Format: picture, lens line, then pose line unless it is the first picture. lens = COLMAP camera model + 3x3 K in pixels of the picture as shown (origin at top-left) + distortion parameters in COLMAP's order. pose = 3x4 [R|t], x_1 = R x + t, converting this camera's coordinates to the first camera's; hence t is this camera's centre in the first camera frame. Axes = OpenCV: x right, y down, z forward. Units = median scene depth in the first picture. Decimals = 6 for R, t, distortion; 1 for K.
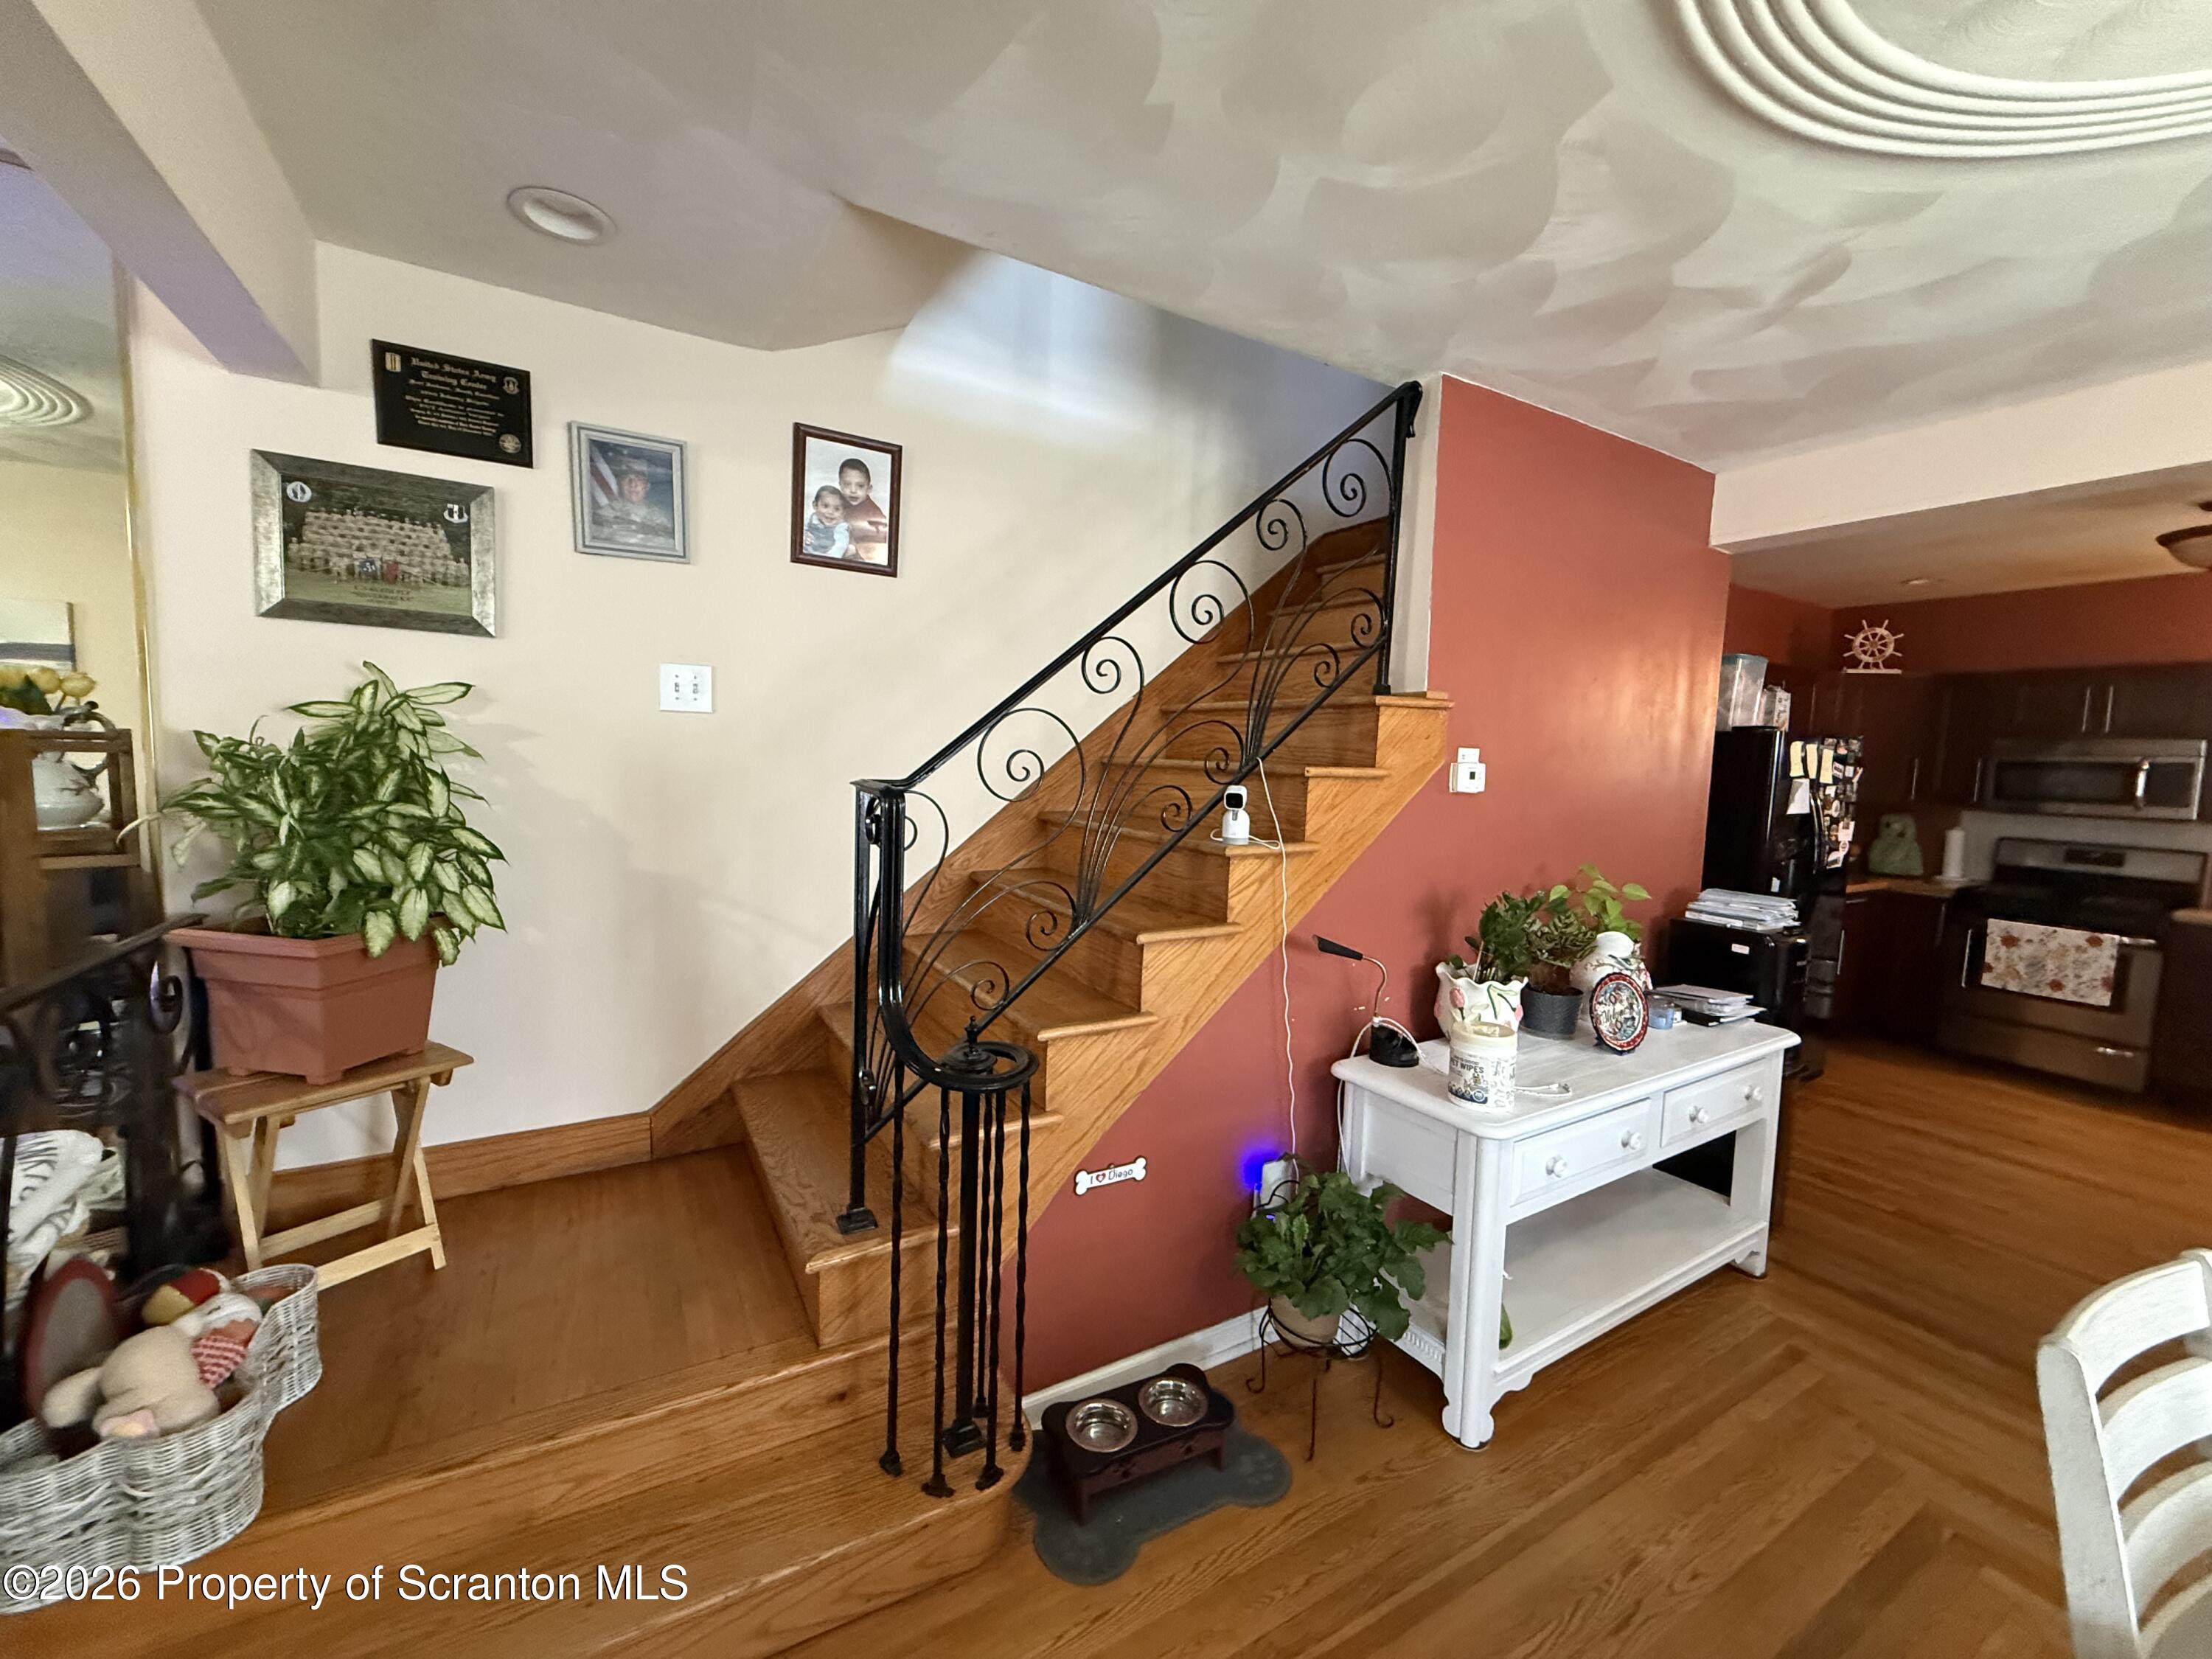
lens RADIAL K [[872.0, 0, 1098.7], [0, 872.0, 826.5], [0, 0, 1]] dist [-0.000904, -0.000187]
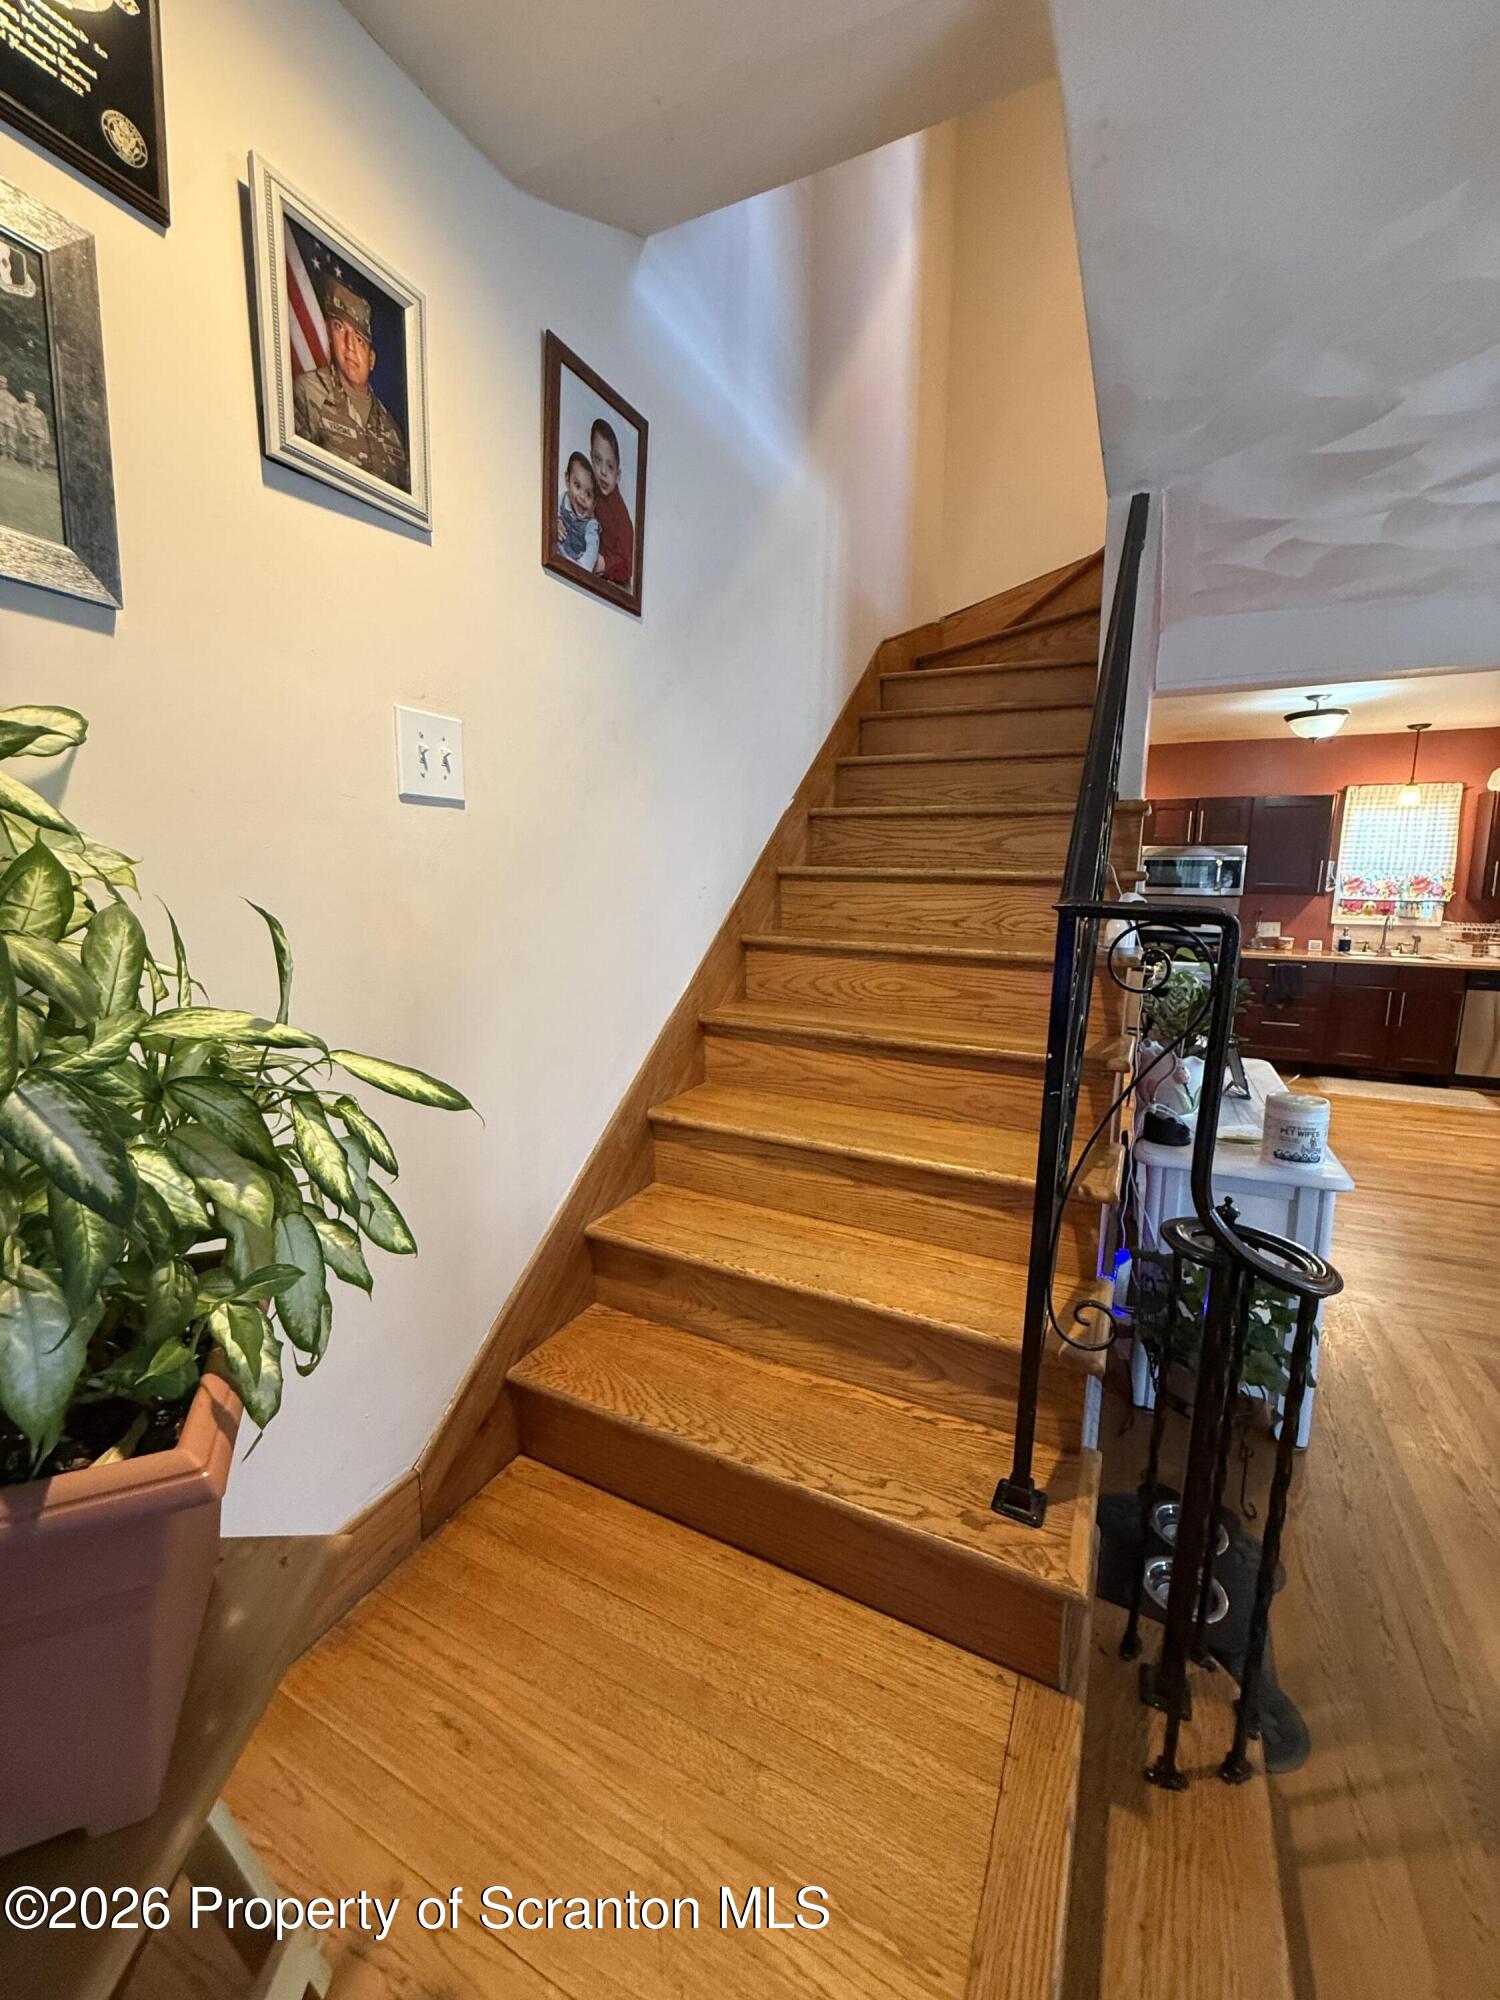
lens RADIAL K [[788.4, 0, 748.7], [0, 788.4, 994.2], [0, 0, 1]] dist [-0.000904, -0.000187]
pose [[0.840554, -0.104141, 0.531624, -0.593839], [0.060236, 0.993230, 0.099325, -0.043082], [-0.538368, -0.051465, 0.841137, 0.442244]]
